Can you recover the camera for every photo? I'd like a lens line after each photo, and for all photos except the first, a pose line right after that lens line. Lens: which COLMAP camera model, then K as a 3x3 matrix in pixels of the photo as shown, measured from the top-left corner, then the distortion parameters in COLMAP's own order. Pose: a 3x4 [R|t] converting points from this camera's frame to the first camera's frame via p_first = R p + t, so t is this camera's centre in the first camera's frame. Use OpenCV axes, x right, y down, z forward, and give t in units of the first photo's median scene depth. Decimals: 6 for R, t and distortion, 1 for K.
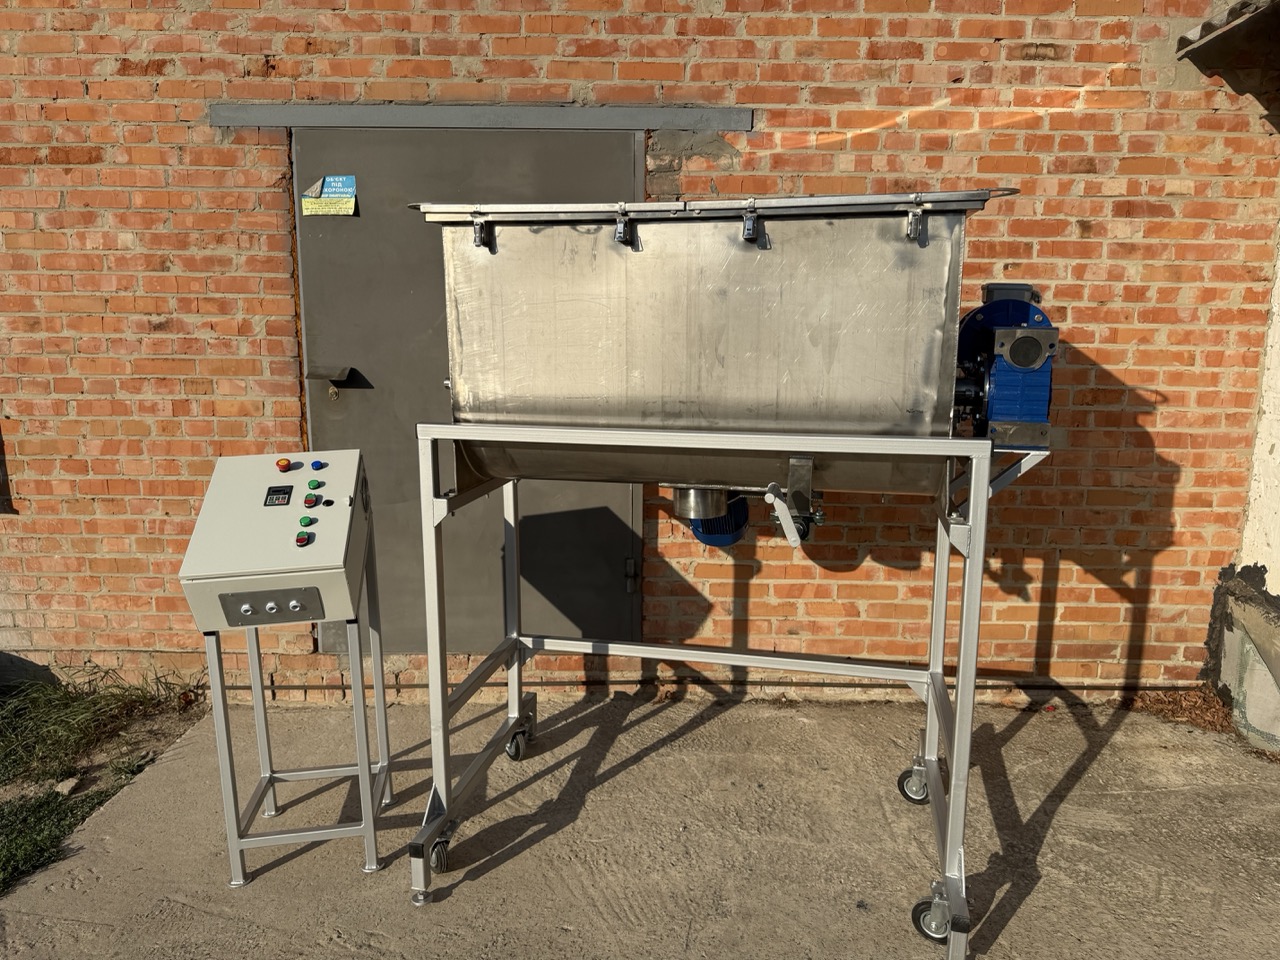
lens RADIAL K [[902.5, 0, 640.0], [0, 902.5, 480.0], [0, 0, 1]] dist [-0.007785, -0.008493]
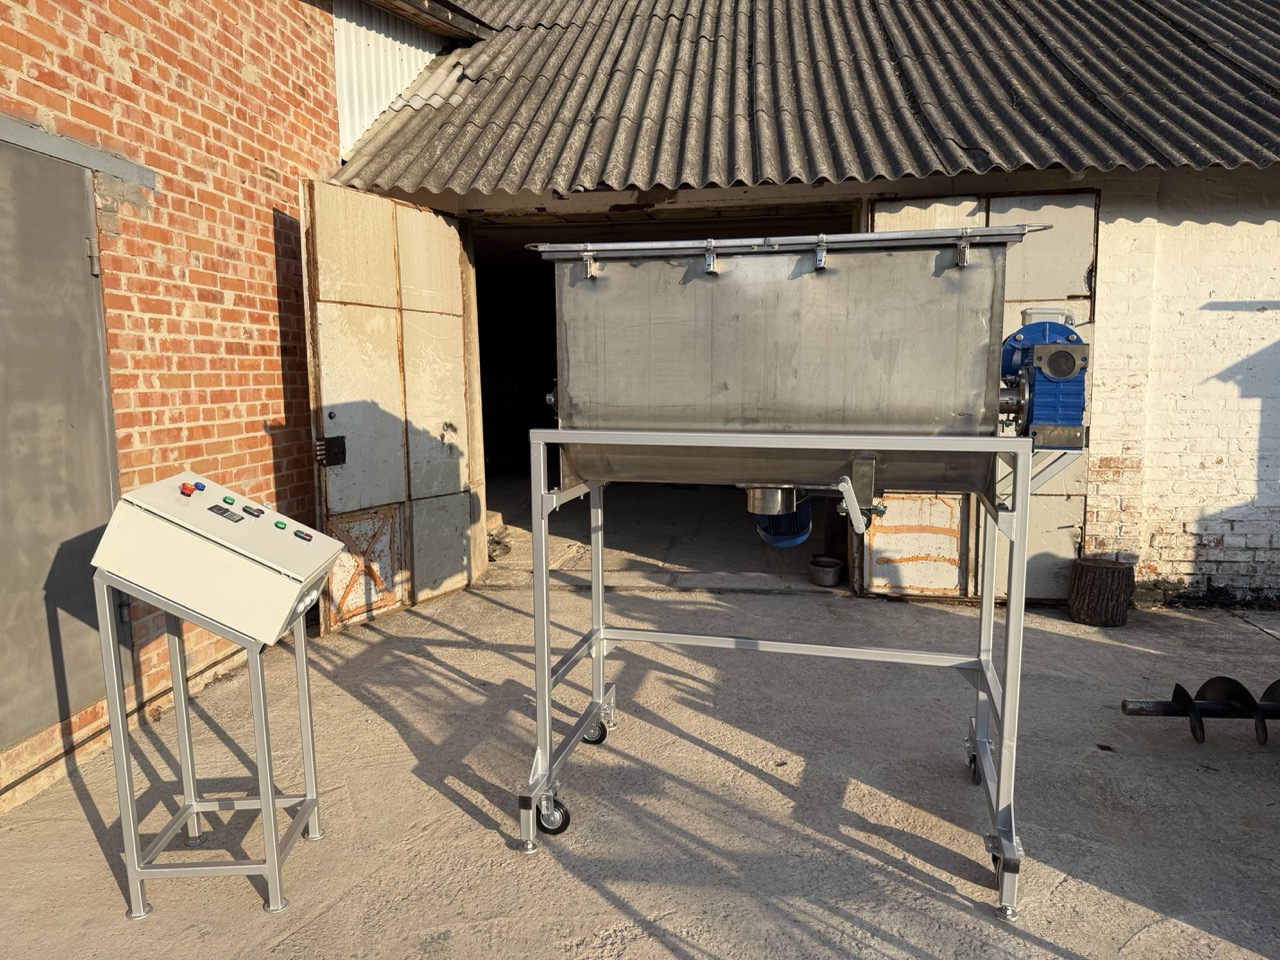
lens RADIAL K [[902.5, 0, 640.0], [0, 902.5, 480.0], [0, 0, 1]] dist [-0.007785, -0.008493]
pose [[0.084528, -0.122768, 0.988829, -1.004573], [0.193424, 0.975525, 0.104582, -0.022128], [-0.977467, 0.182423, 0.106205, 0.330445]]
